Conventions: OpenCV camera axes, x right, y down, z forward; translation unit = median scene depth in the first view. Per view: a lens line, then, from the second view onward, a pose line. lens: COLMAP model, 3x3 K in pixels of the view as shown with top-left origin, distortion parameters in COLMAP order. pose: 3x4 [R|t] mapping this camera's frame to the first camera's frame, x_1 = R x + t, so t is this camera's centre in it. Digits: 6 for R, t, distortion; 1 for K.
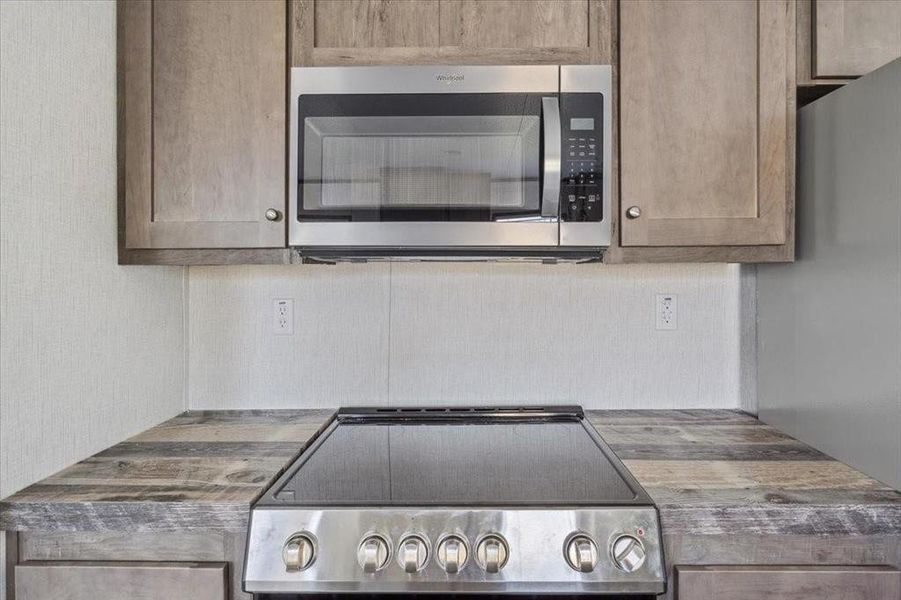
lens RADIAL K [[487.8, 0, 483.0], [0, 487.8, 276.0], [0, 0, 1]] dist [0.000860, -0.000137]
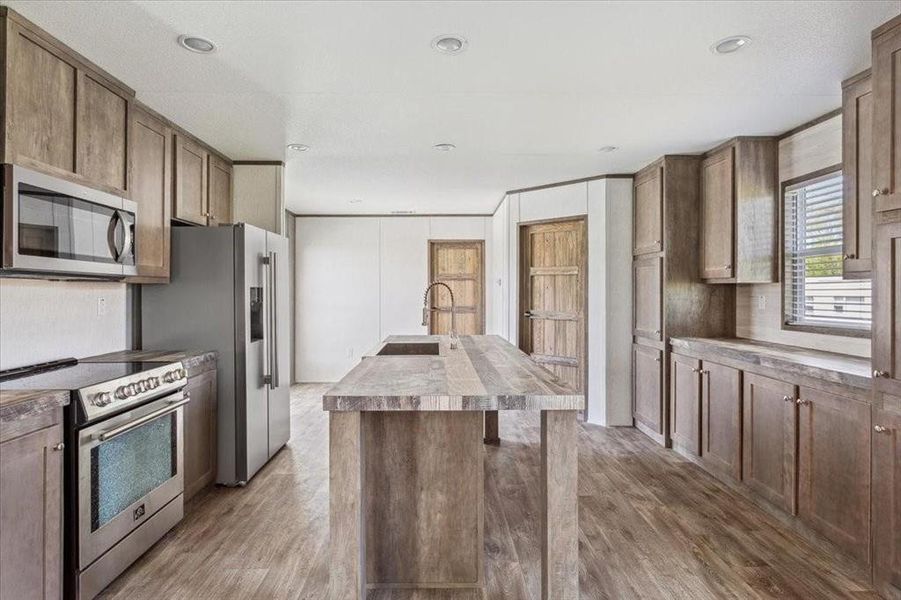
lens RADIAL K [[454.3, 0, 430.7], [0, 454.3, 290.7], [0, 0, 1]] dist [-0.000265, 0.000356]
pose [[0.006330, 0.008355, 0.999945, -1.935277], [0.004977, 0.999952, -0.008387, 0.039012], [-0.999968, 0.005029, 0.006289, -0.473076]]
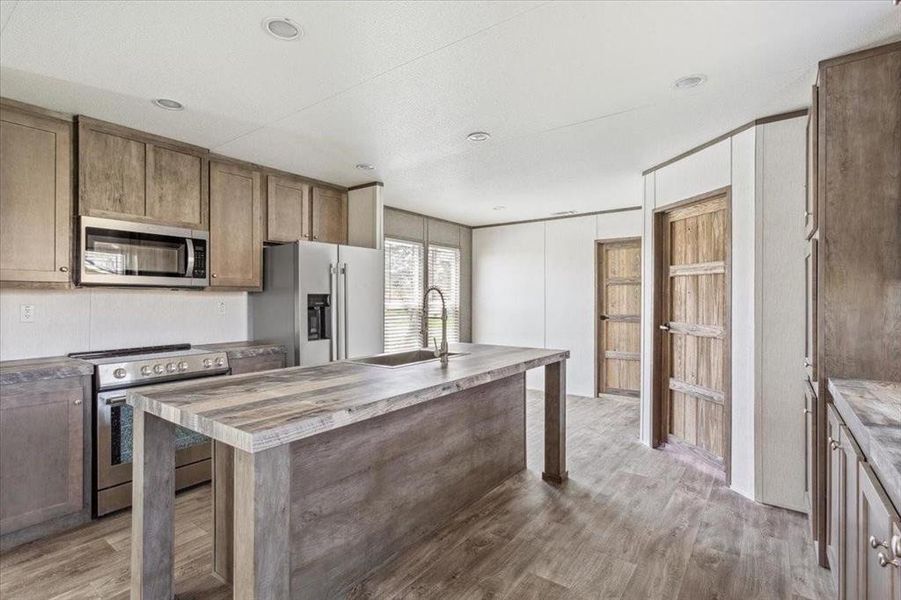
lens RADIAL K [[419.7, 0, 450.5], [0, 419.7, 300.0], [0, 0, 1]] dist [0.000579, 0.000038]
pose [[0.599203, 0.003152, 0.800591, -0.995141], [0.000075, 0.999992, -0.003993, 0.042947], [-0.800597, 0.002452, 0.599198, -1.945663]]
